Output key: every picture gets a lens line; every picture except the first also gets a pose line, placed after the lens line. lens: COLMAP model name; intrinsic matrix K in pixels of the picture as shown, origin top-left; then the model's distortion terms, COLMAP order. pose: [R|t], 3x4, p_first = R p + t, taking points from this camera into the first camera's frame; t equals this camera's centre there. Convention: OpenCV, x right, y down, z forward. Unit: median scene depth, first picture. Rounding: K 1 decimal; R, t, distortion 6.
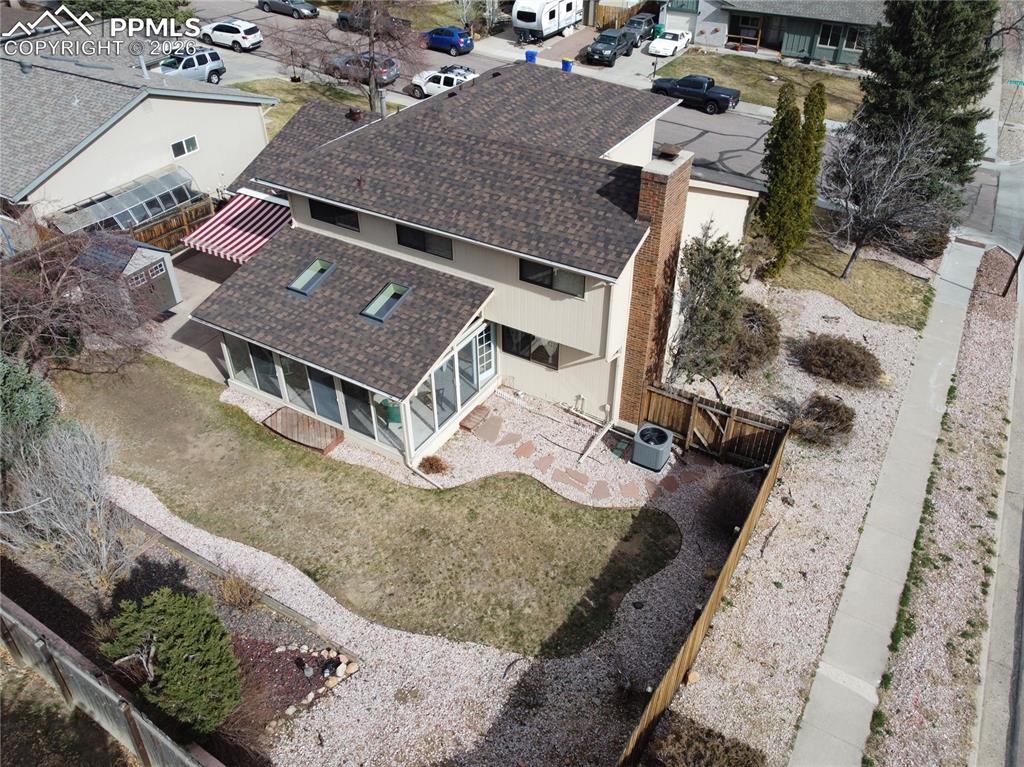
lens RADIAL K [[764.0, 0, 512.0], [0, 764.0, 383.5], [0, 0, 1]] dist [-0.000556, -0.000133]
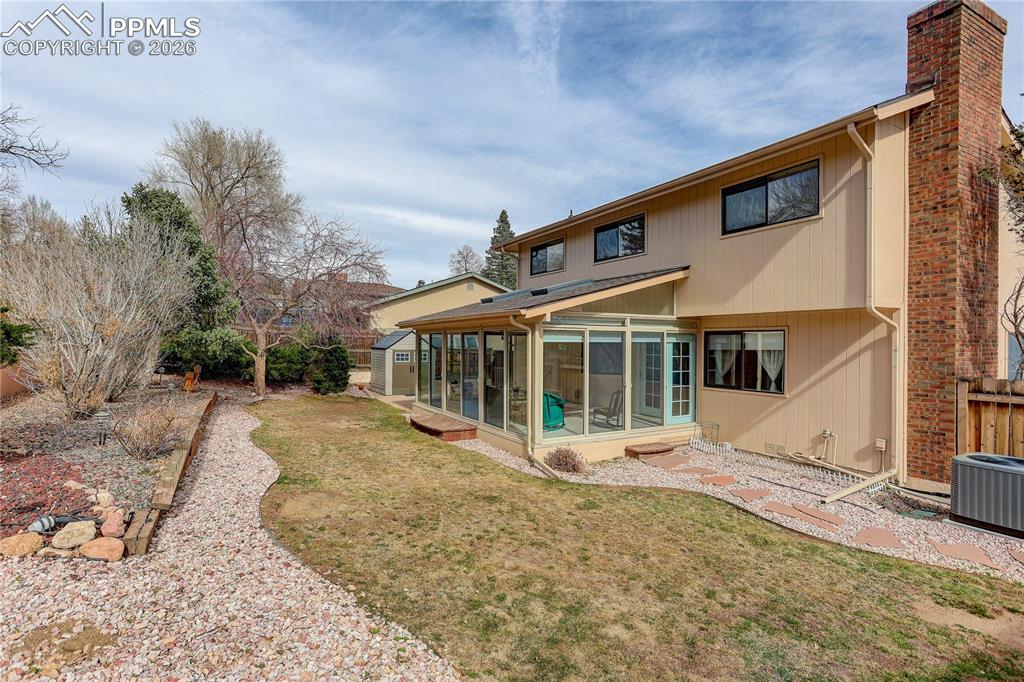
lens RADIAL K [[497.7, 0, 503.4], [0, 497.7, 336.1], [0, 0, 1]] dist [-0.066295, 0.041602]
pose [[0.866332, 0.009473, -0.499379, 0.065160], [-0.307956, 0.797292, -0.519123, 0.261816], [0.393234, 0.603519, 0.693636, 0.627570]]
